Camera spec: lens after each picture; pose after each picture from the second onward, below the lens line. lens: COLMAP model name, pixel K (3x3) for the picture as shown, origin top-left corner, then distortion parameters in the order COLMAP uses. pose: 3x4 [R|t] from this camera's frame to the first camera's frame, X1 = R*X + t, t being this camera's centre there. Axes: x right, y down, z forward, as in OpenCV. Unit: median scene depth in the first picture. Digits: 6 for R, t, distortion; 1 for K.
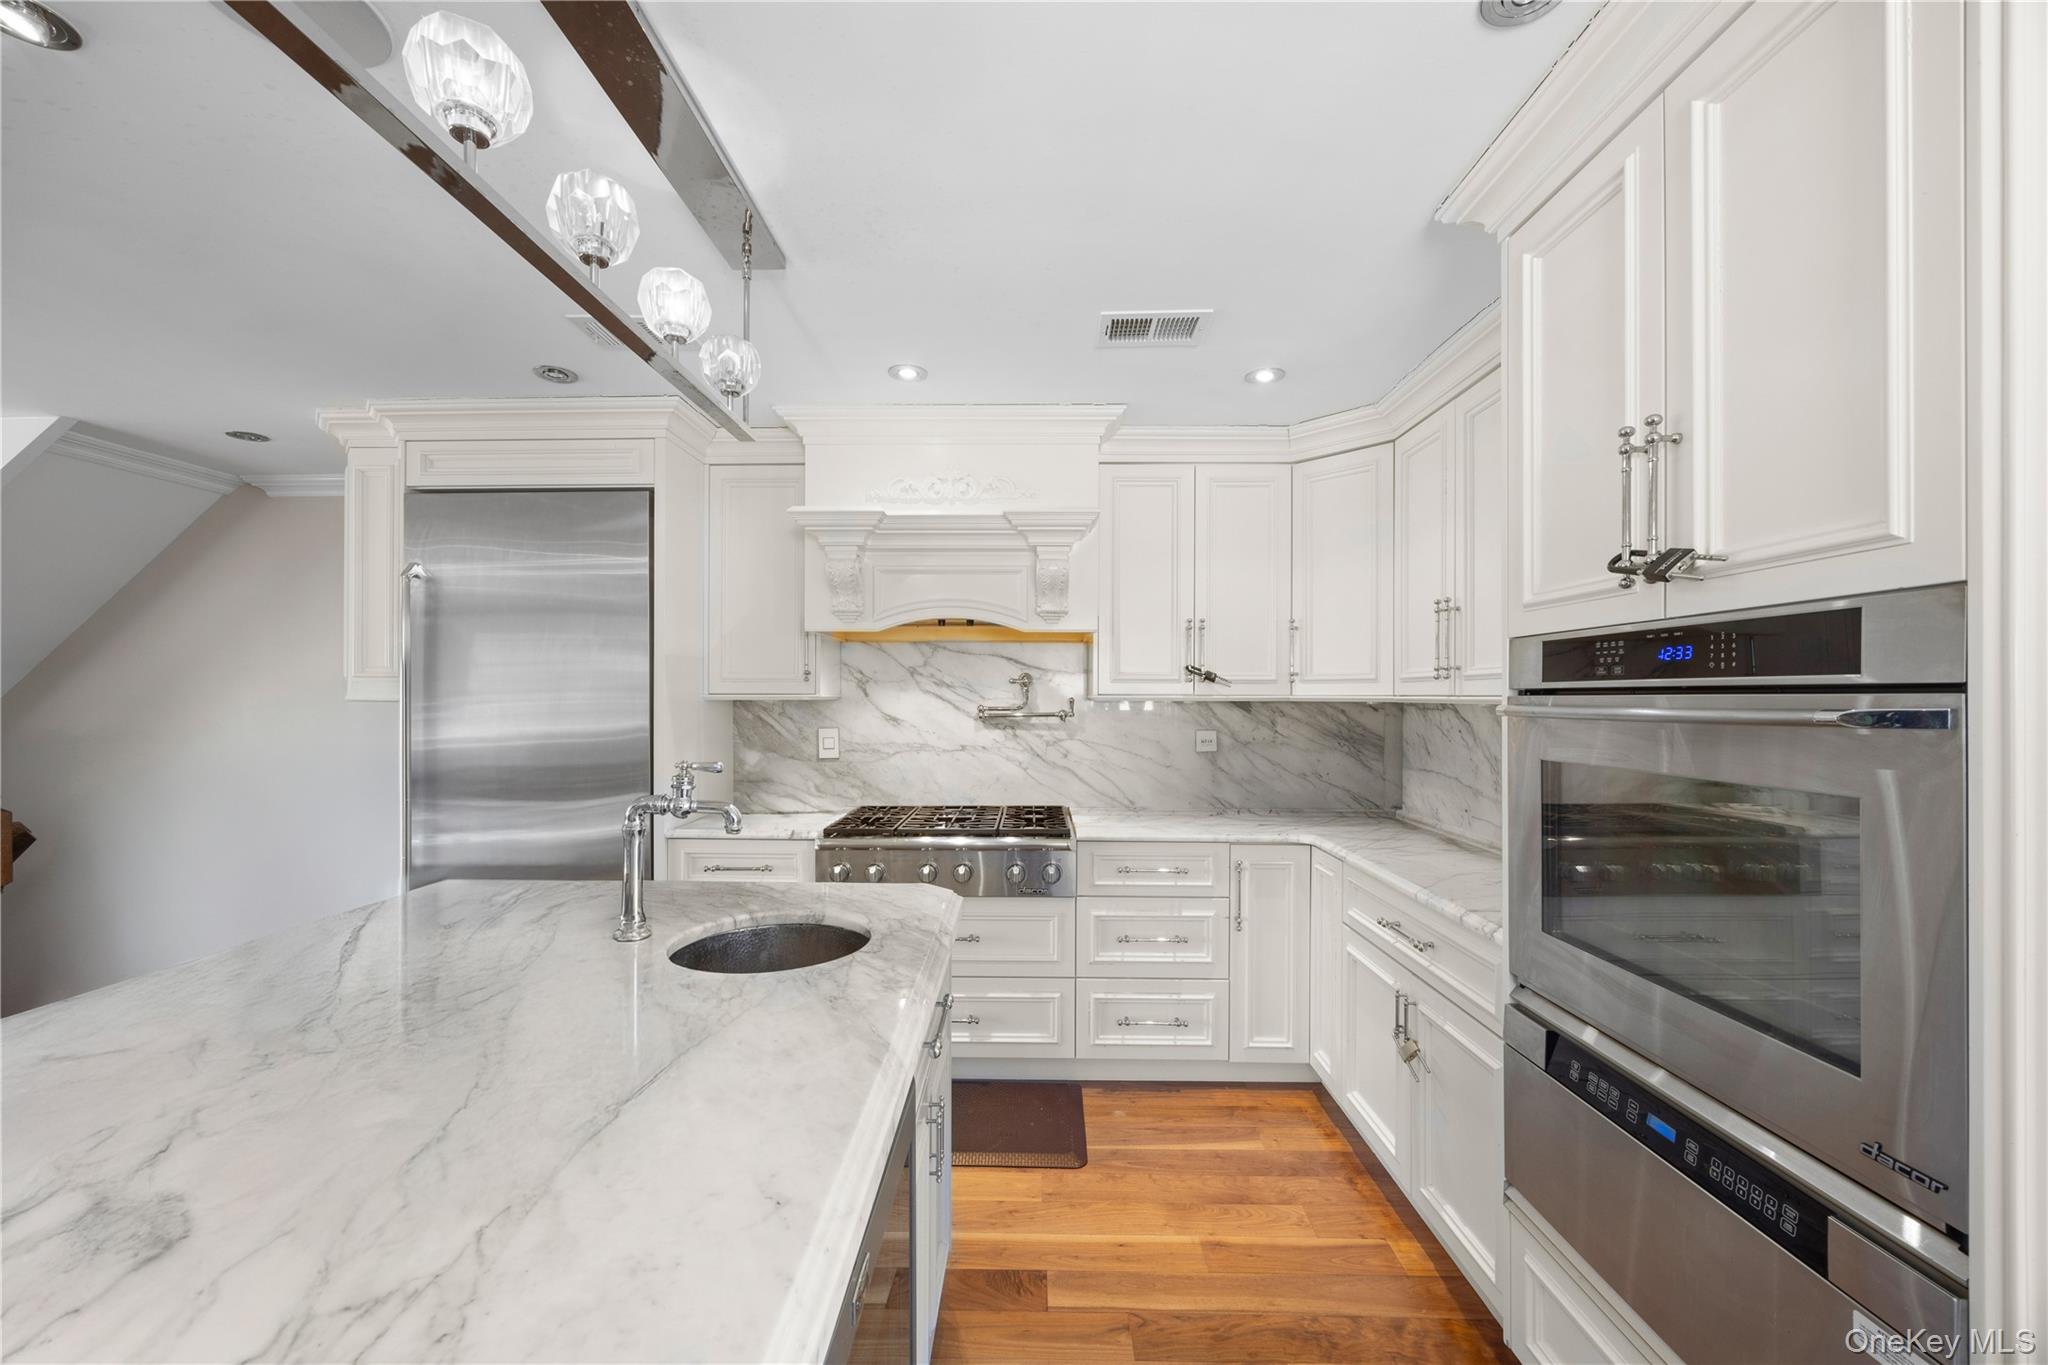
lens RADIAL K [[803.5, 0, 1006.0], [0, 803.5, 699.4], [0, 0, 1]] dist [0.030124, 0.000120]
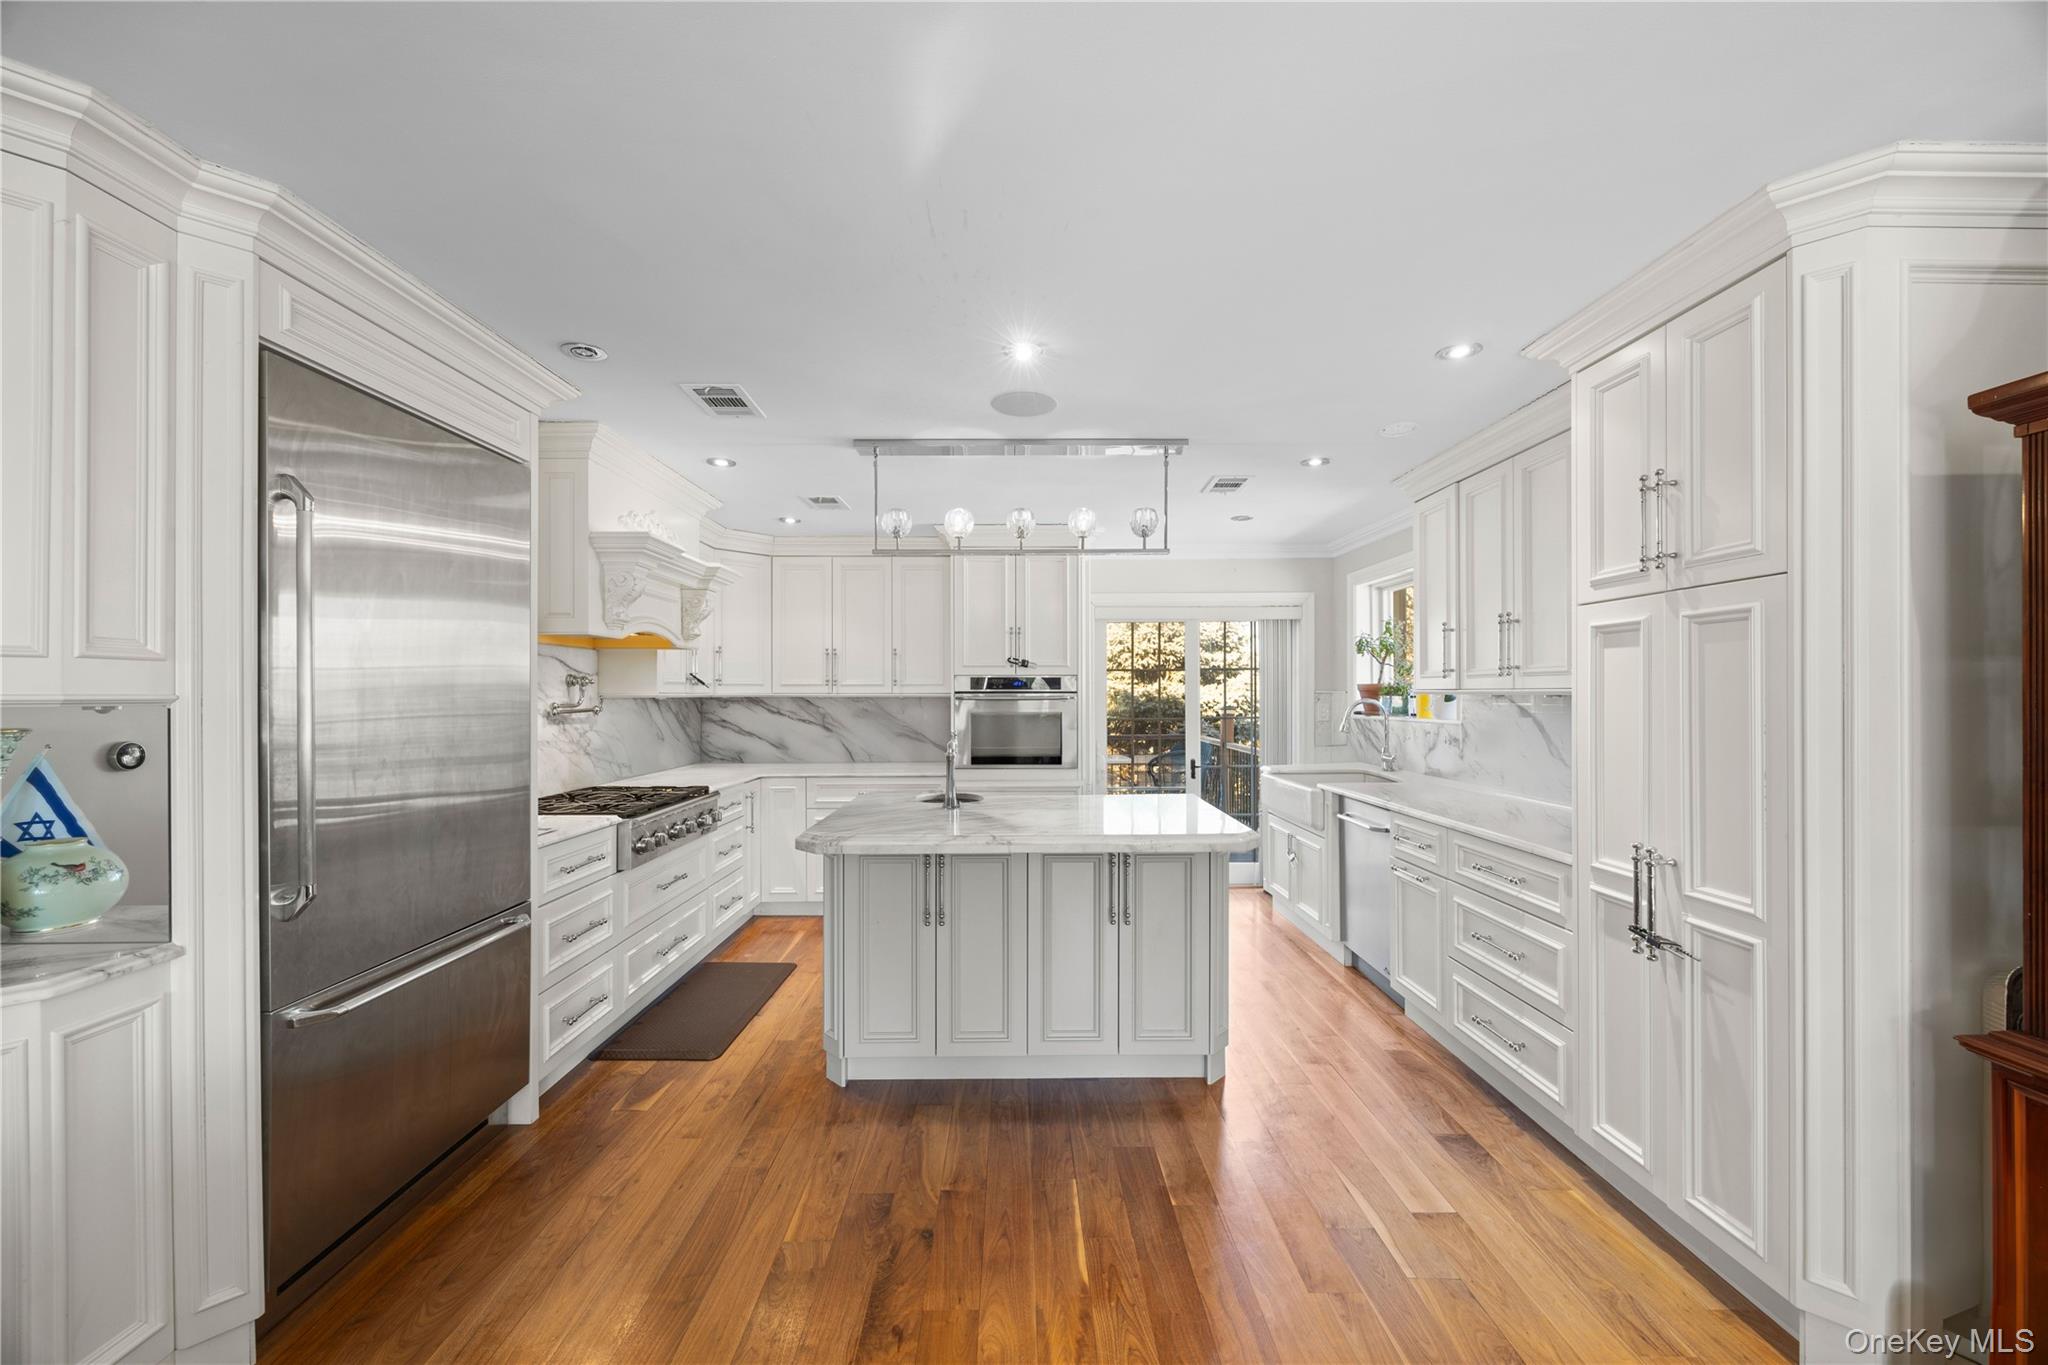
lens RADIAL K [[792.7, 0, 1016.4], [0, 792.7, 699.3], [0, 0, 1]] dist [-0.001871, -0.000010]
pose [[-0.042419, -0.008024, 0.999068, -1.138887], [0.004482, 0.999956, 0.008221, -0.004028], [-0.999090, 0.004827, -0.042381, 0.417670]]
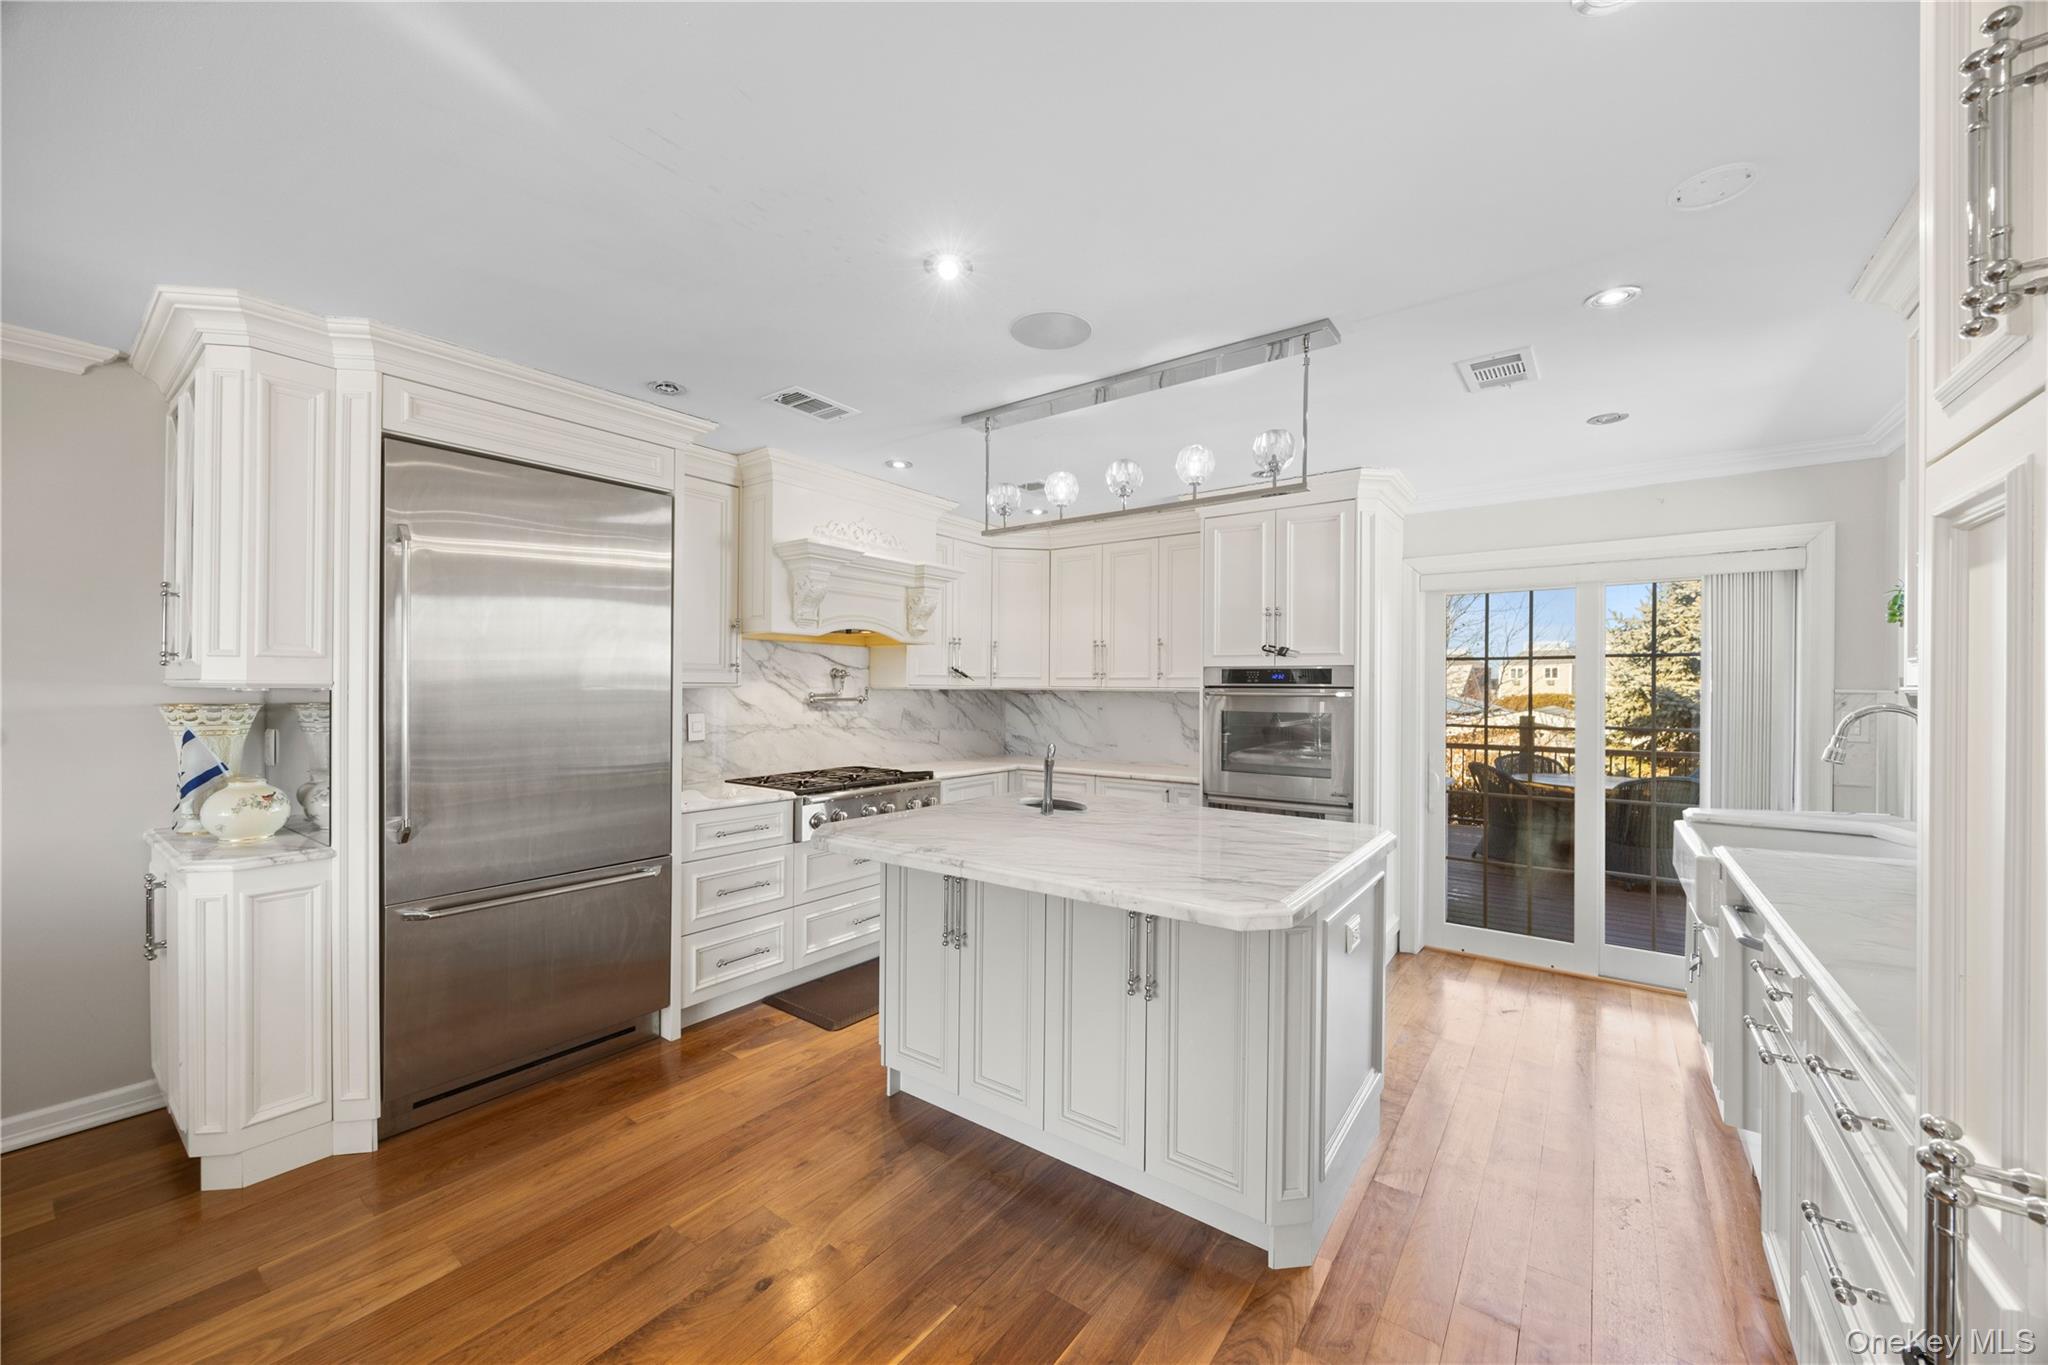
lens RADIAL K [[782.5, 0, 1017.5], [0, 782.5, 691.0], [0, 0, 1]] dist [-0.002020, -0.000150]
pose [[0.569950, 0.000290, 0.821679, -0.875244], [-0.004569, 0.999986, 0.002816, -0.000387], [-0.821666, -0.005359, 0.569944, 0.014025]]
